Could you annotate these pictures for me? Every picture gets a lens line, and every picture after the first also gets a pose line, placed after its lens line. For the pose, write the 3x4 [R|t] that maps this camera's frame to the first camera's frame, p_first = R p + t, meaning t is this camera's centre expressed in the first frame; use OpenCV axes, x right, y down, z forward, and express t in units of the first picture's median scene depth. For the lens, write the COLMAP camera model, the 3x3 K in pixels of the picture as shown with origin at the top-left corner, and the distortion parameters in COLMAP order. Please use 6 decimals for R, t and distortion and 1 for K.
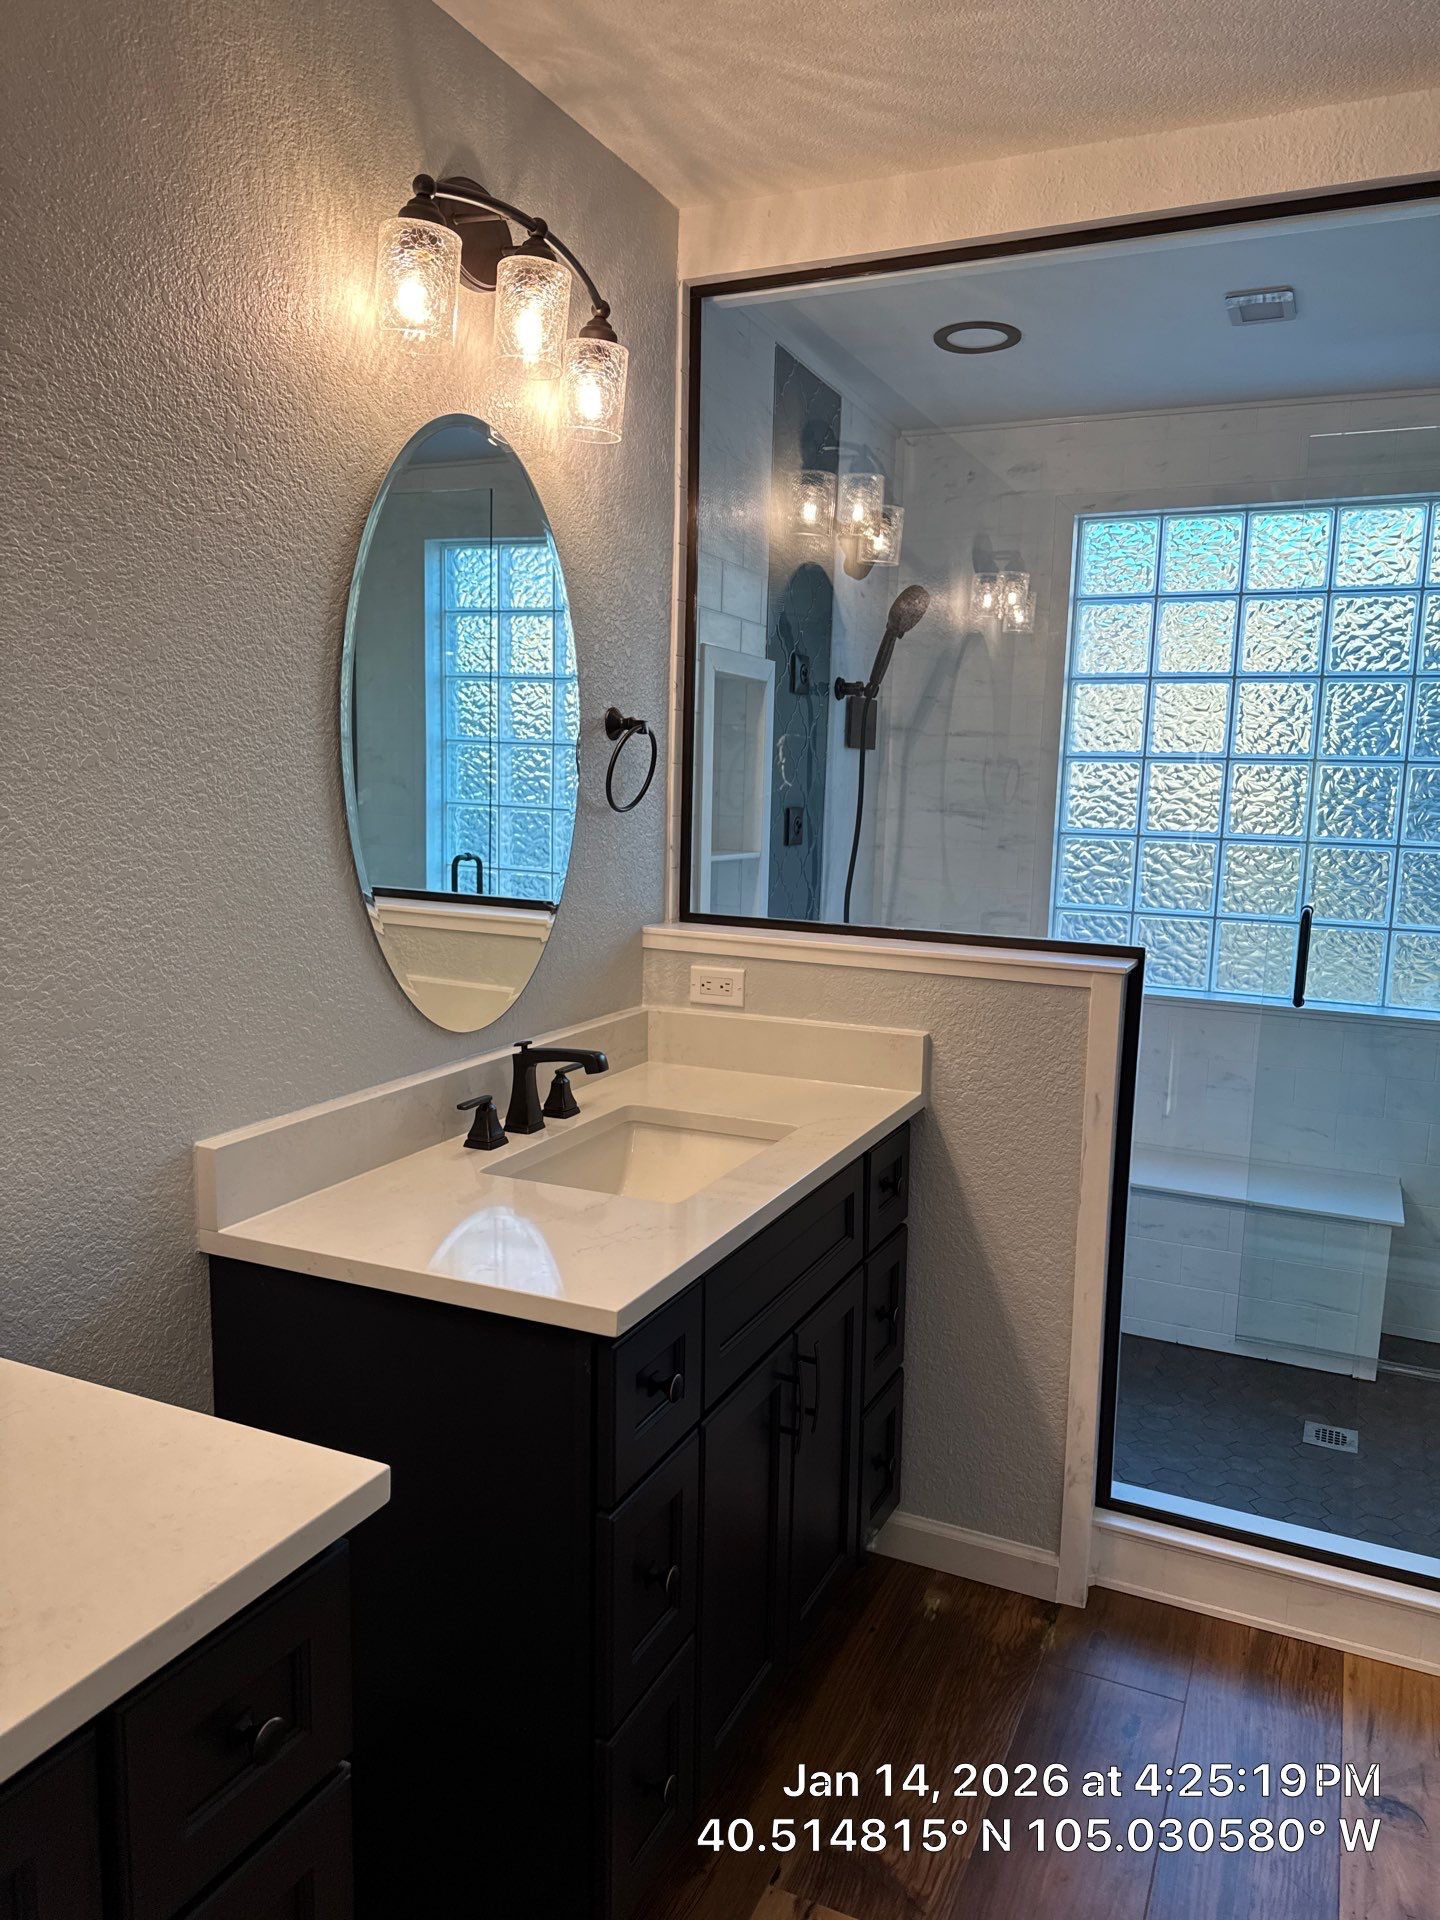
lens RADIAL K [[1350.1, 0, 712.7], [0, 1350.1, 961.7], [0, 0, 1]] dist [0.128162, -0.204315]
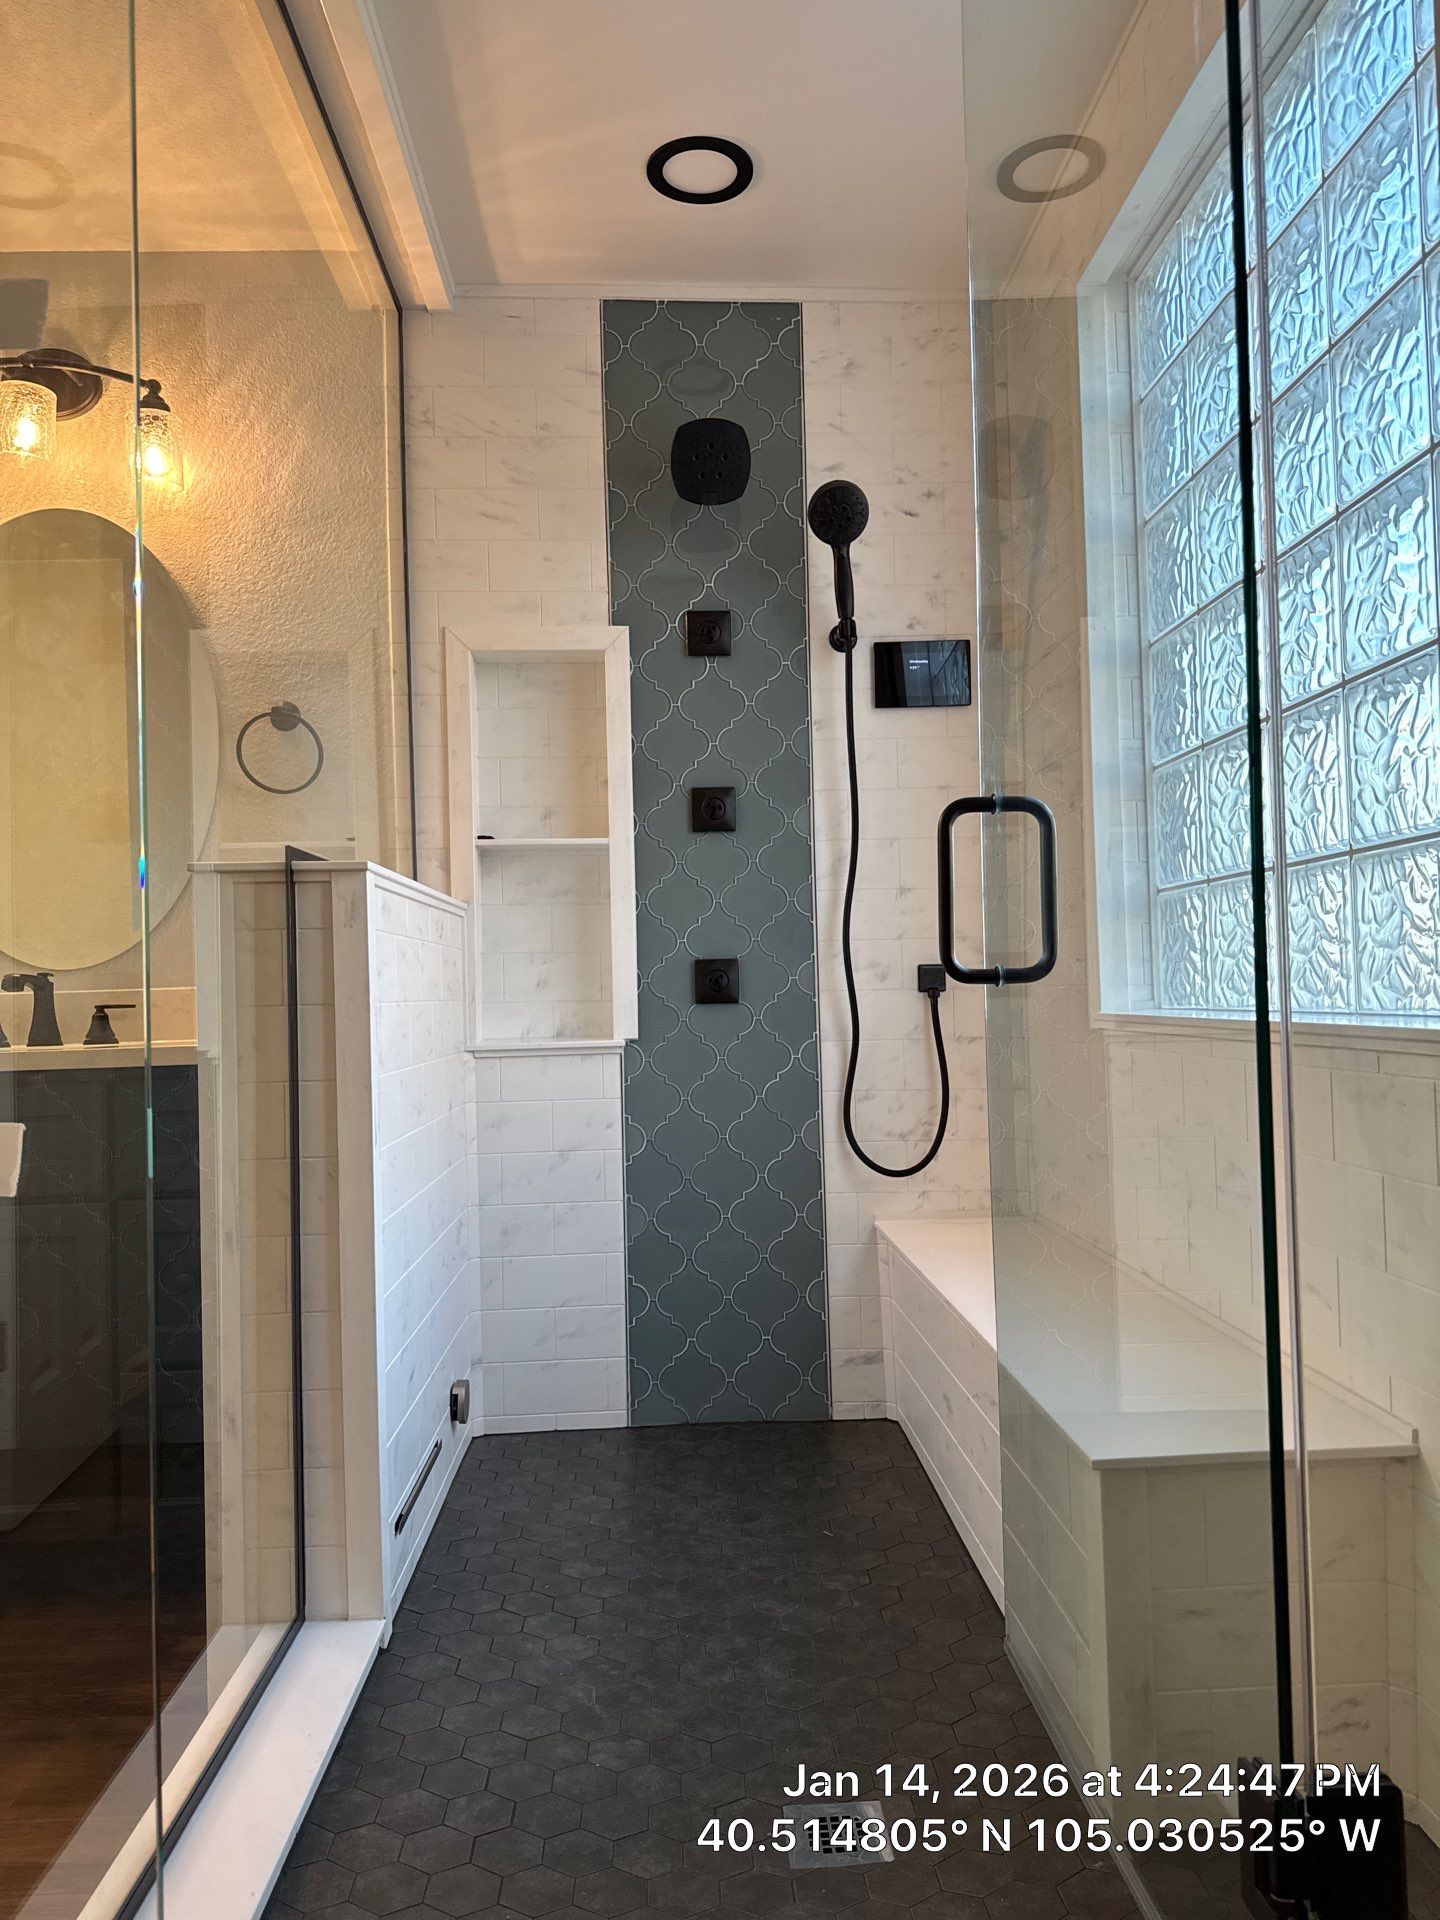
lens RADIAL K [[1350.1, 0, 712.7], [0, 1350.1, 961.7], [0, 0, 1]] dist [0.128162, -0.204315]
pose [[0.447419, -0.060274, -0.892291, 0.960582], [-0.085519, 0.990271, -0.109774, 0.103164], [0.890226, 0.125423, 0.437912, 0.765930]]
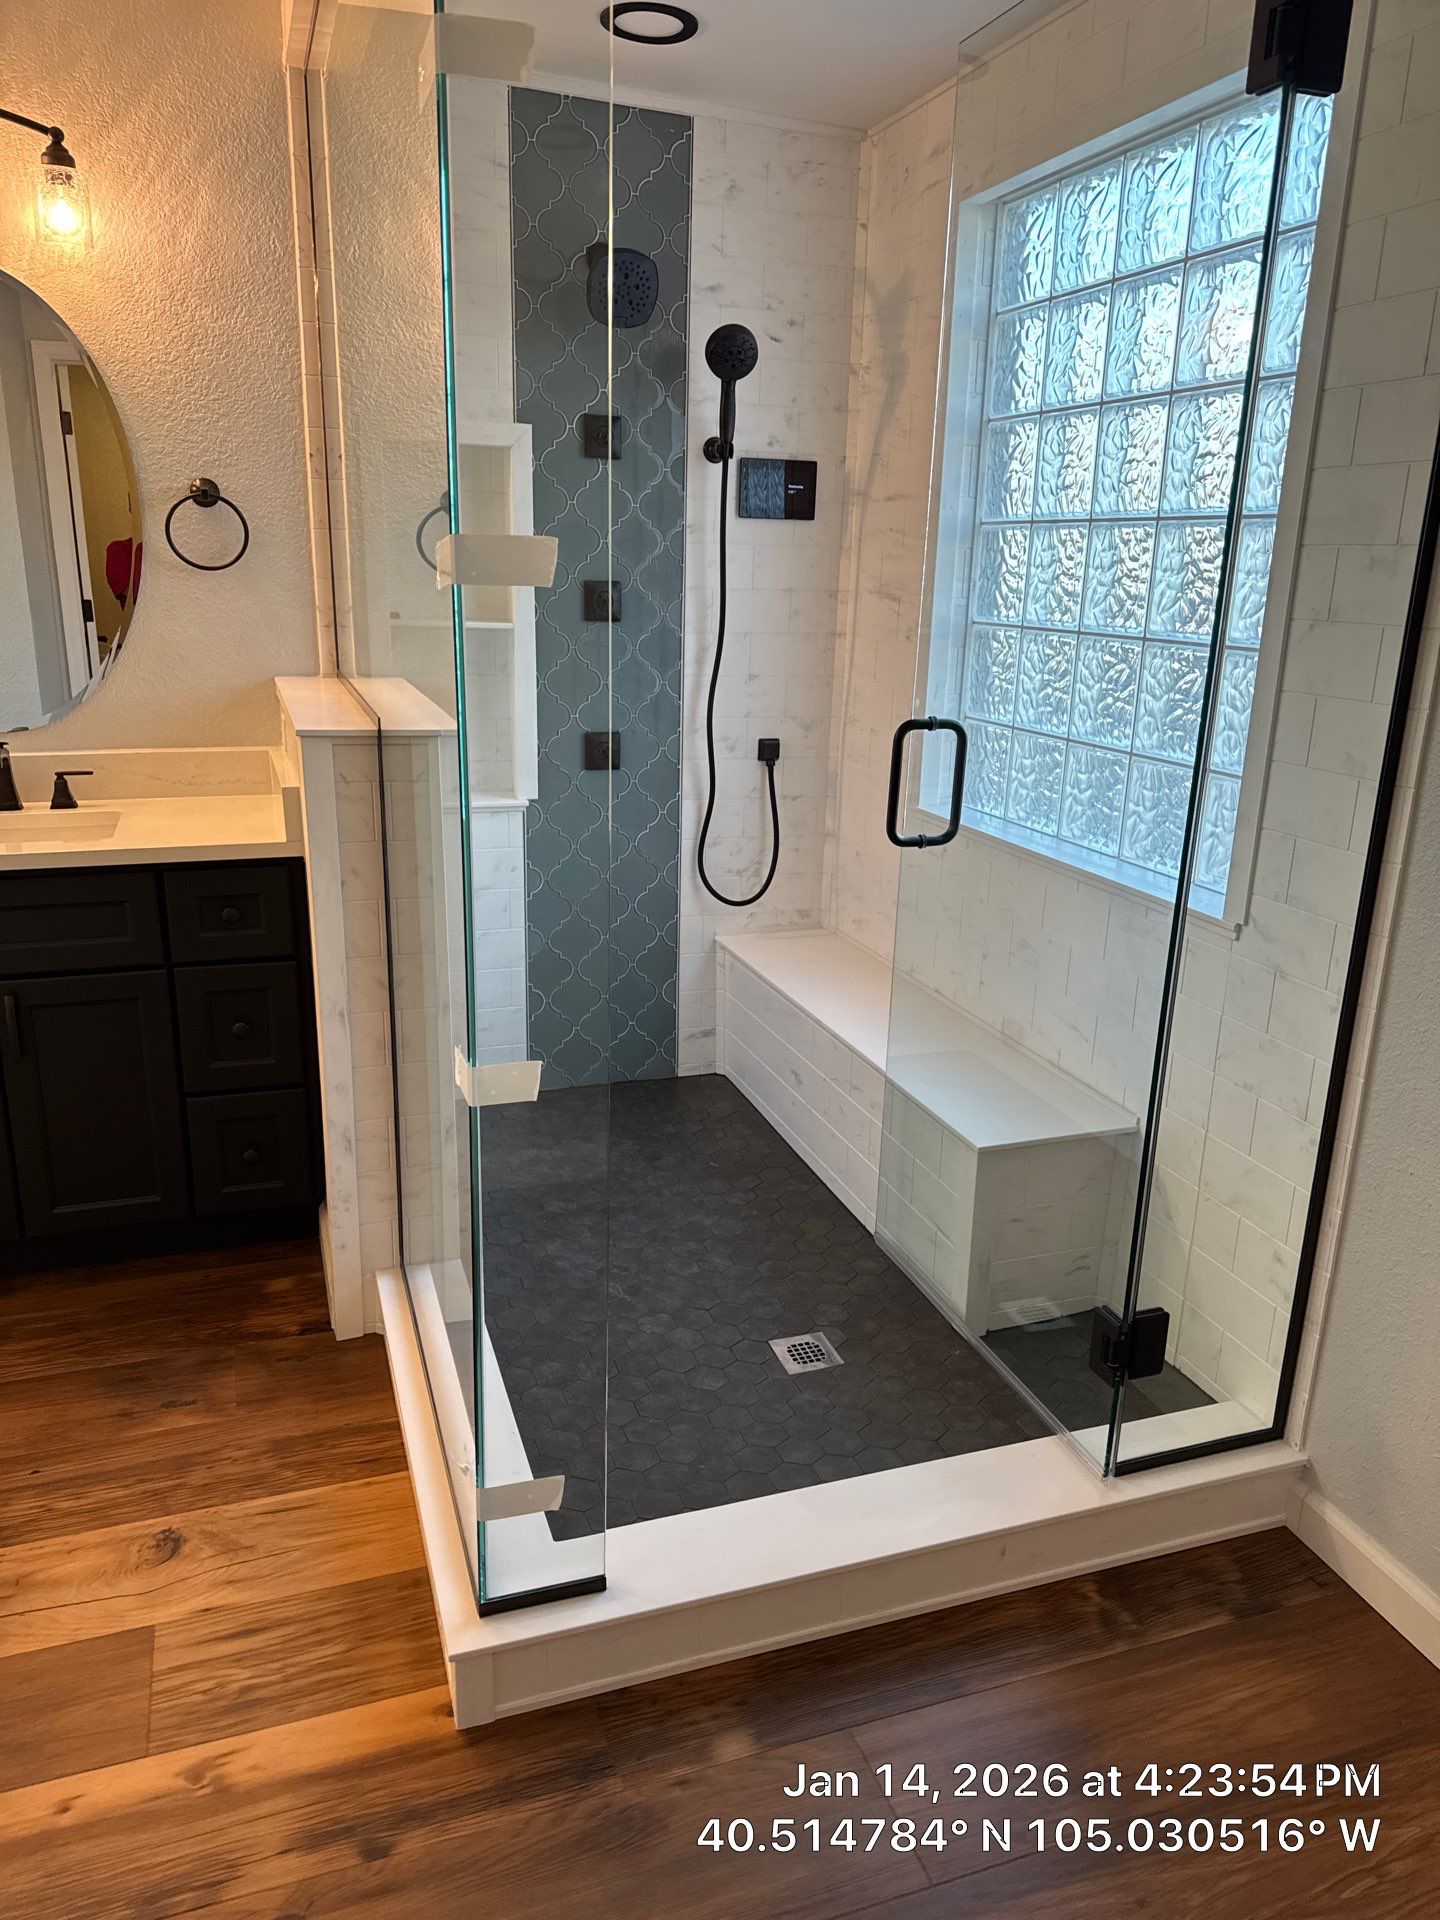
lens RADIAL K [[1350.1, 0, 712.7], [0, 1350.1, 961.7], [0, 0, 1]] dist [0.128162, -0.204315]
pose [[0.689603, 0.197476, -0.696743, 1.020515], [-0.105271, 0.979219, 0.173346, -0.028108], [0.716496, -0.046193, 0.696060, 0.426103]]
